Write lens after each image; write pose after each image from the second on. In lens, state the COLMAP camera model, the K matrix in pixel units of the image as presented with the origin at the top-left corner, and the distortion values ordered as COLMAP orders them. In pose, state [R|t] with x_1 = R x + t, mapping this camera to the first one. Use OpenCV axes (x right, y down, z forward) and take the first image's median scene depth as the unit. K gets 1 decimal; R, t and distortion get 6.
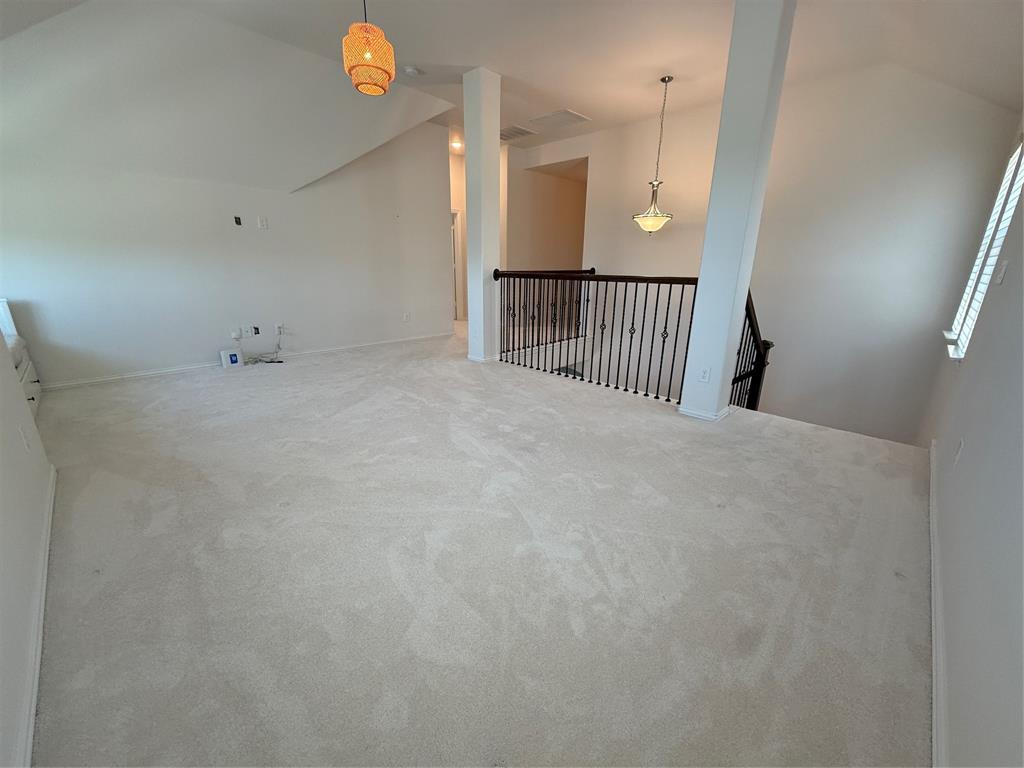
lens RADIAL K [[407.2, 0, 515.6], [0, 407.2, 384.2], [0, 0, 1]] dist [-0.002225, 0.000443]
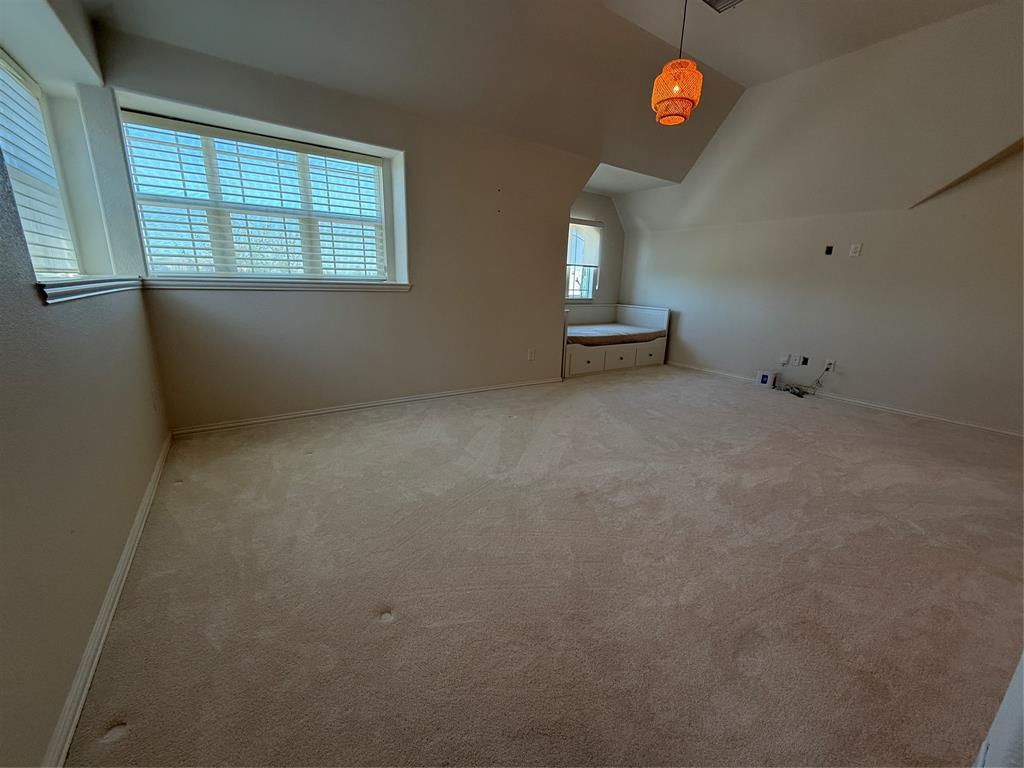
lens RADIAL K [[407.2, 0, 515.6], [0, 407.2, 384.2], [0, 0, 1]] dist [-0.002225, 0.000443]
pose [[-0.204408, 0.213709, -0.955273, 0.556709], [-0.310062, 0.911493, 0.270262, -0.162543], [0.928482, 0.351438, -0.120053, 0.622066]]
